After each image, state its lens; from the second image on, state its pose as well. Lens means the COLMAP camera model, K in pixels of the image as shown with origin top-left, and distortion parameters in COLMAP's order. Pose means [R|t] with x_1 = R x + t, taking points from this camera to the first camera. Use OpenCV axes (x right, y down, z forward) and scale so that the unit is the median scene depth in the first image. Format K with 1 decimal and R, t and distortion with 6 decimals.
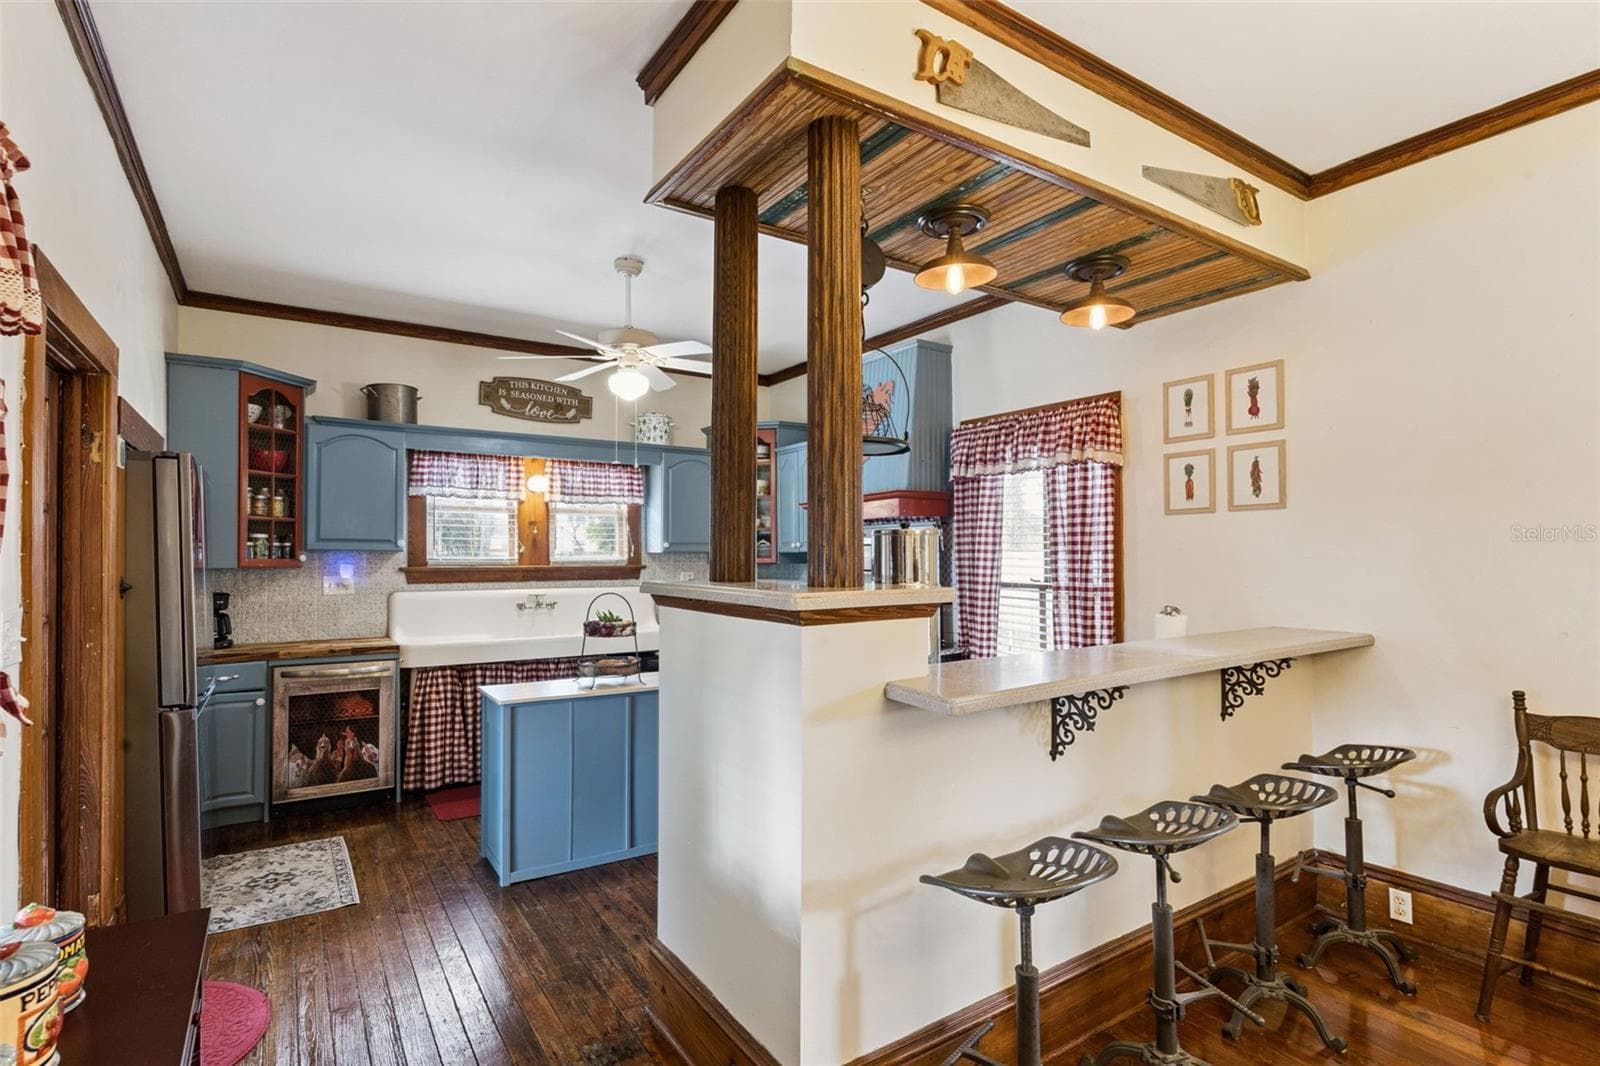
lens RADIAL K [[769.2, 0, 801.7], [0, 769.2, 540.8], [0, 0, 1]] dist [-0.000741, -0.000173]
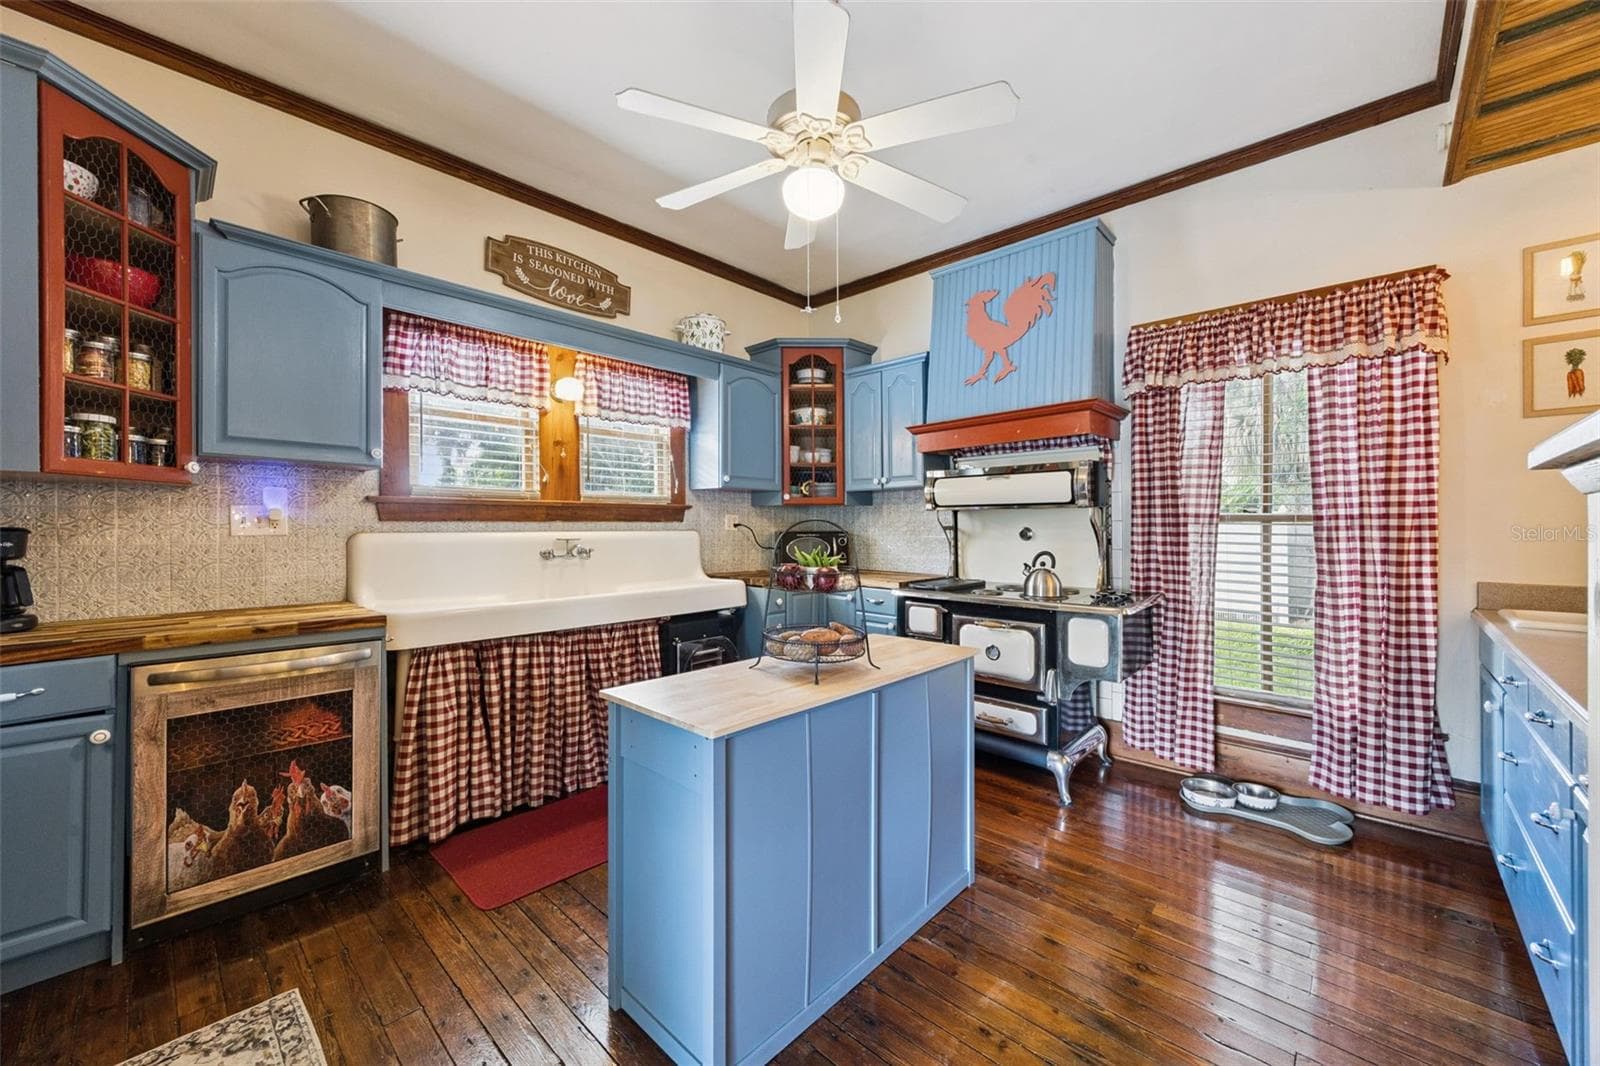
lens RADIAL K [[602.4, 0, 798.5], [0, 602.4, 524.1], [0, 0, 1]] dist [0.000310, 0.000225]
pose [[0.973639, 0.000529, 0.228093, -0.298918], [-0.004227, 0.999867, 0.015723, 0.052463], [-0.228055, -0.016272, 0.973512, 0.440564]]
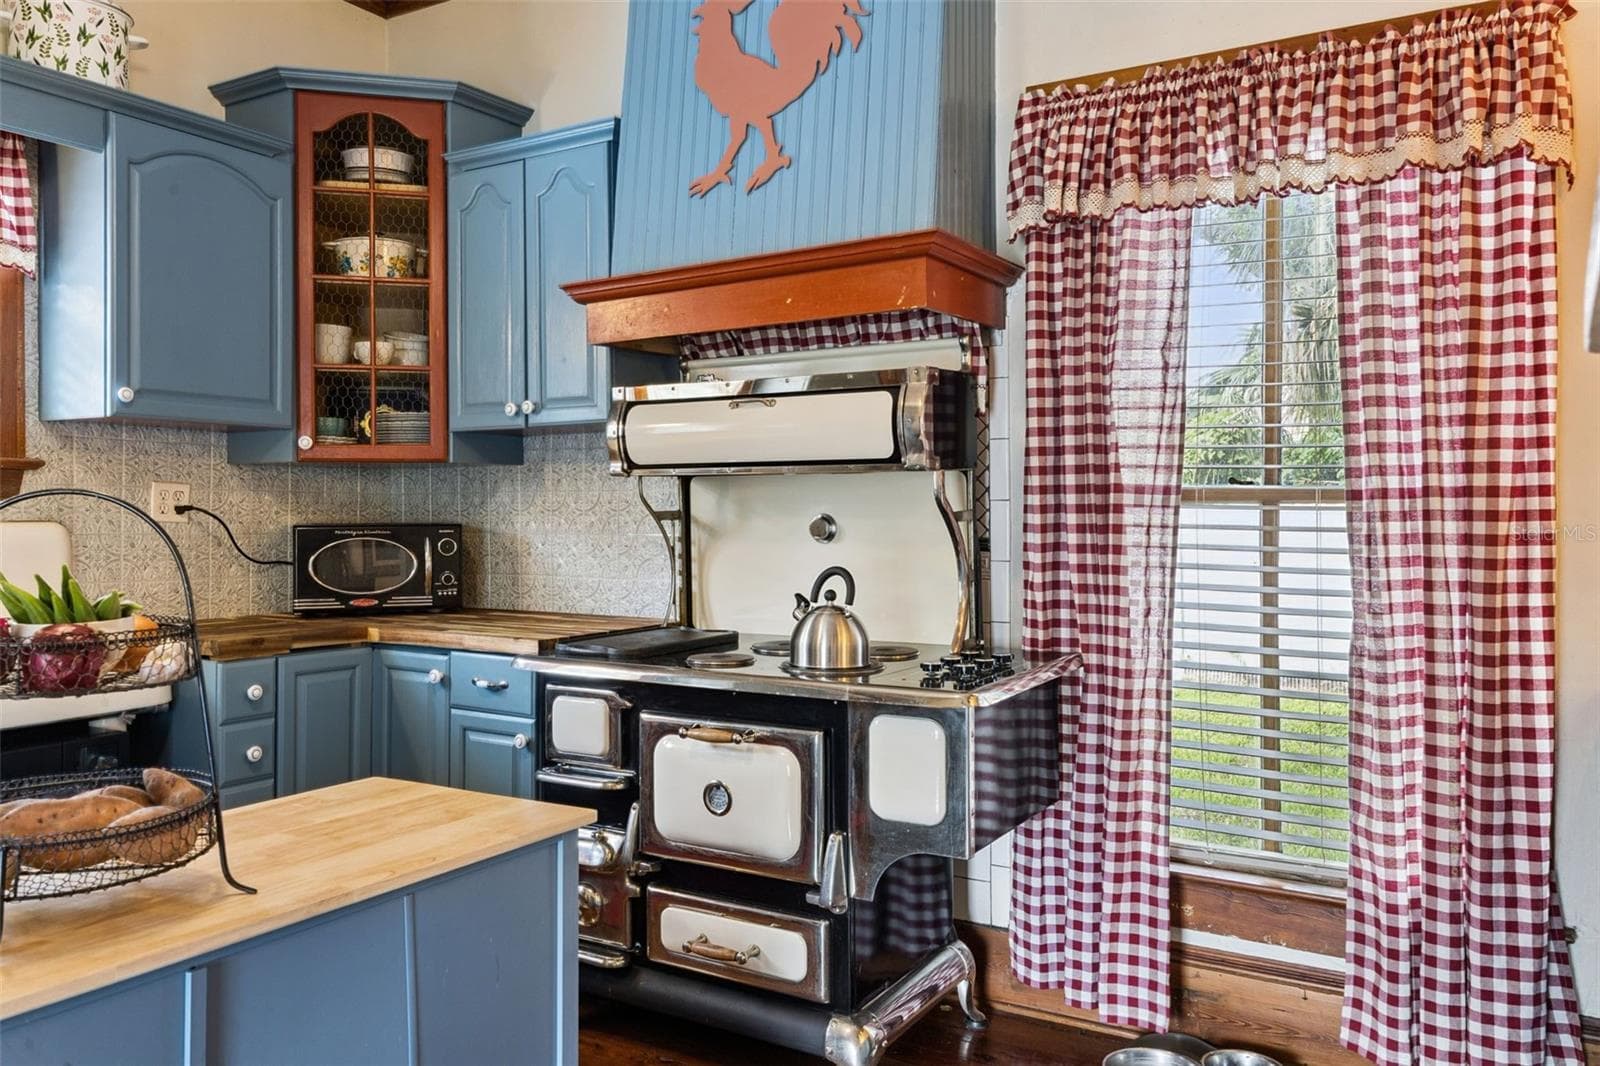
lens RADIAL K [[1206.7, 0, 796.3], [0, 1206.7, 501.8], [0, 0, 1]] dist [0.012079, 0.000509]
pose [[0.902893, 0.004062, 0.429846, -0.168030], [-0.009092, 0.999912, 0.009650, 0.053596], [-0.429770, -0.012621, 0.902850, 0.488565]]
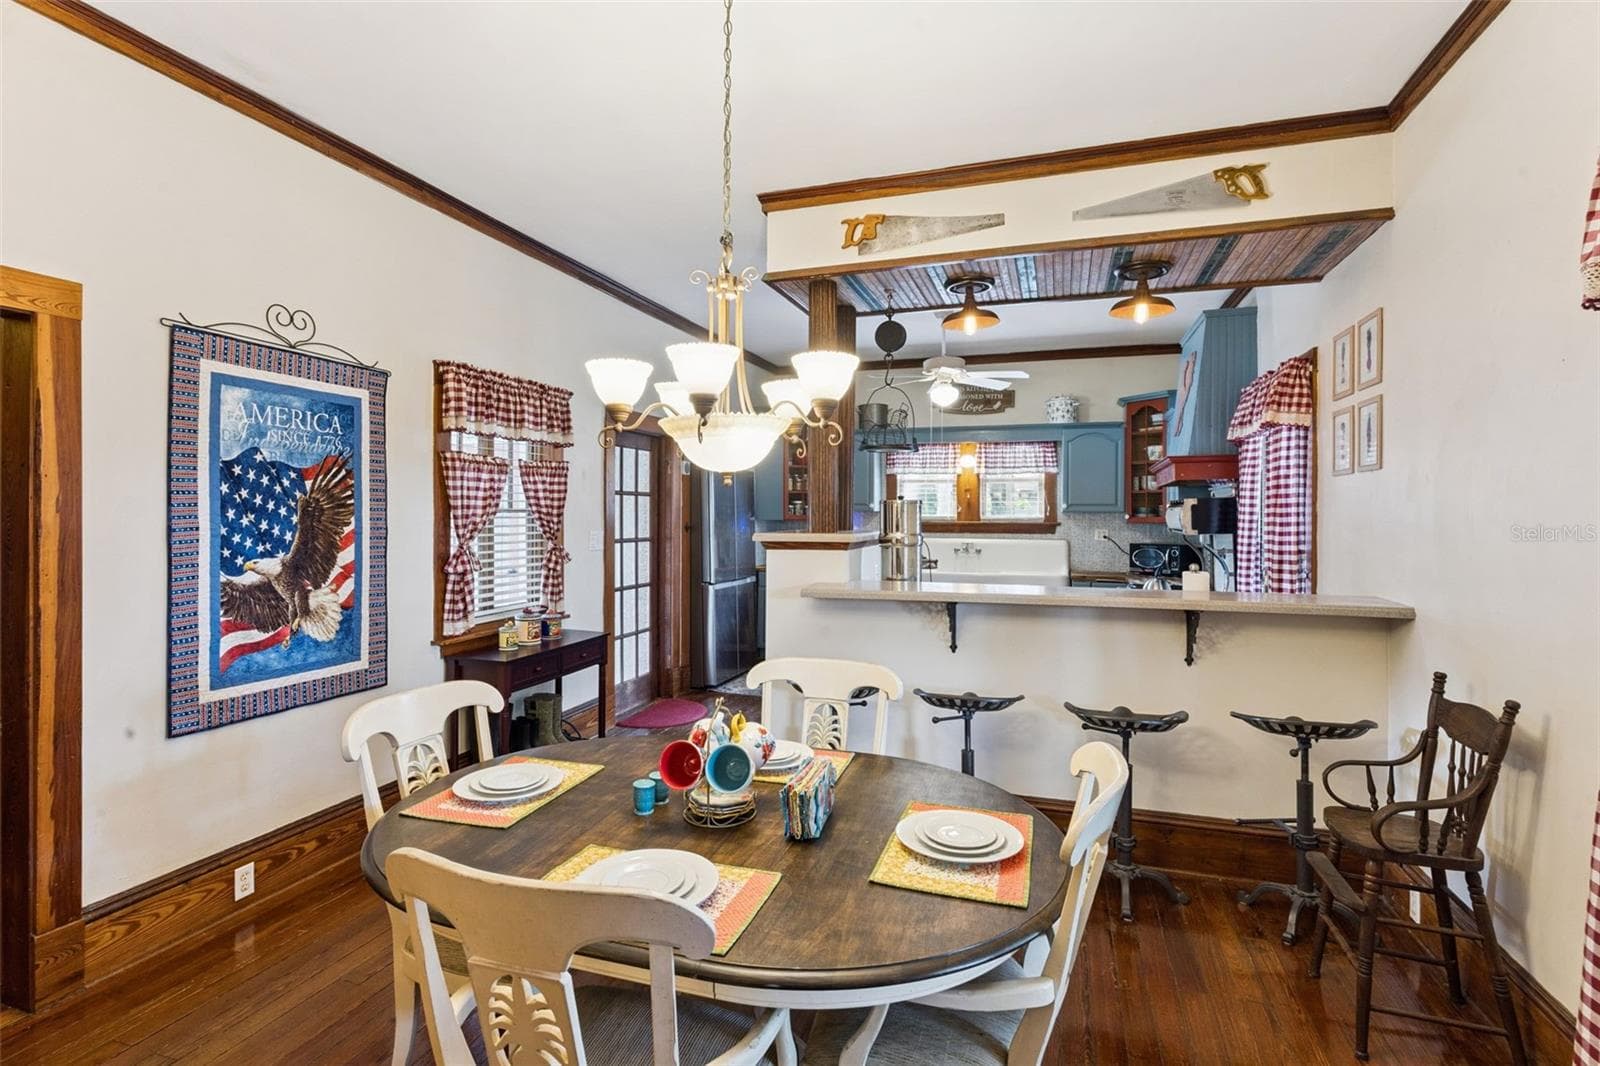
lens RADIAL K [[765.5, 0, 801.8], [0, 765.5, 510.6], [0, 0, 1]] dist [0.000508, 0.000031]
pose [[0.614959, 0.002499, -0.788555, 0.626902], [0.011113, 0.999868, 0.011836, -0.007430], [0.788481, -0.016042, 0.614850, -0.076060]]
